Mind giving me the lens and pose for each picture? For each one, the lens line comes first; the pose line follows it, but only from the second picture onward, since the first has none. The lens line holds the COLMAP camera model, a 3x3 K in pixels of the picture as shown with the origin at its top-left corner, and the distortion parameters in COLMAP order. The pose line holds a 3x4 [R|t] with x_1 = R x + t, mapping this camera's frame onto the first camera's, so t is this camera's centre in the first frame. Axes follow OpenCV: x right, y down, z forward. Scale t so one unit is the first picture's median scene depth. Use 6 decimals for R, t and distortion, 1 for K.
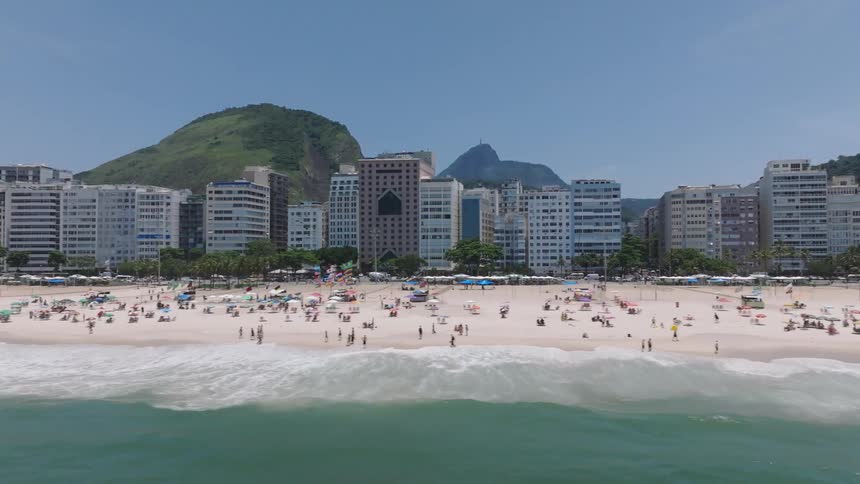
lens RADIAL K [[606.4, 0, 430.0], [0, 606.4, 242.0], [0, 0, 1]] dist [-0.003195, 0.026674]
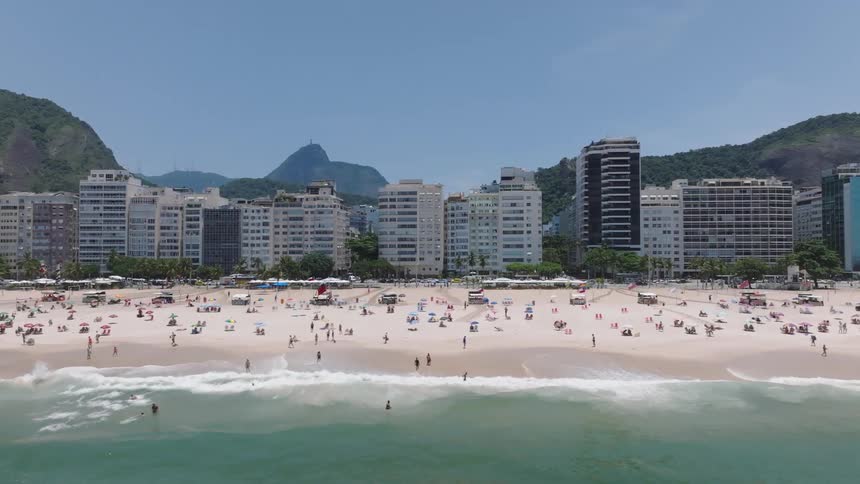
lens RADIAL K [[606.4, 0, 430.0], [0, 606.4, 242.0], [0, 0, 1]] dist [-0.003195, 0.026674]
pose [[0.977845, 0.006808, 0.209222, 0.929562], [-0.006730, 0.999977, -0.001083, -0.011261], [-0.209224, -0.000349, 0.977868, -0.170414]]
